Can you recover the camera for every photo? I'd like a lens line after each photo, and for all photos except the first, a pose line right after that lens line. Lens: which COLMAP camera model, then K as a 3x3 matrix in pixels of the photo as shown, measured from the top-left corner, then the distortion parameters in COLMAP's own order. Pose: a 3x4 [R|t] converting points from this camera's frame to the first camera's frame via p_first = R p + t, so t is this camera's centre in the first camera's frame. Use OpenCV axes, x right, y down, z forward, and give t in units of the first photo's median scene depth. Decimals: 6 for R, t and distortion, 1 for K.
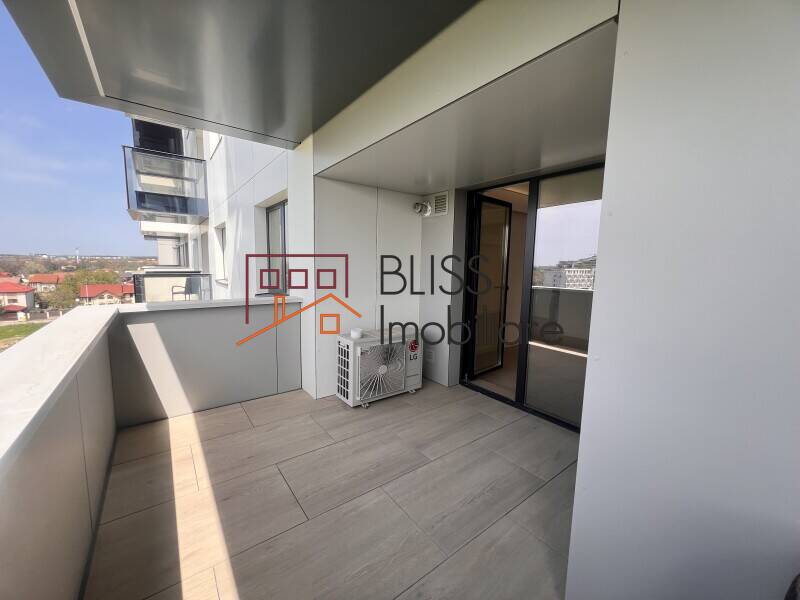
lens RADIAL K [[324.8, 0, 400.0], [0, 324.8, 300.0], [0, 0, 1]] dist [0.018767, 0.000043]
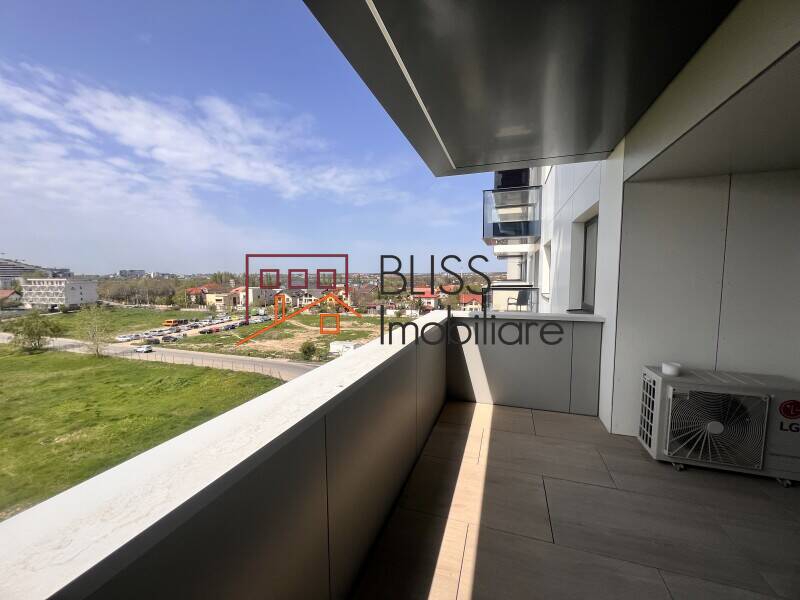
lens RADIAL K [[322.0, 0, 400.0], [0, 322.0, 300.0], [0, 0, 1]] dist [0.000536, 0.000145]
pose [[0.571800, 0.043850, -0.819220, 0.099209], [-0.075844, 0.997120, 0.000435, -0.011142], [0.816880, 0.061885, 0.573479, 0.009557]]
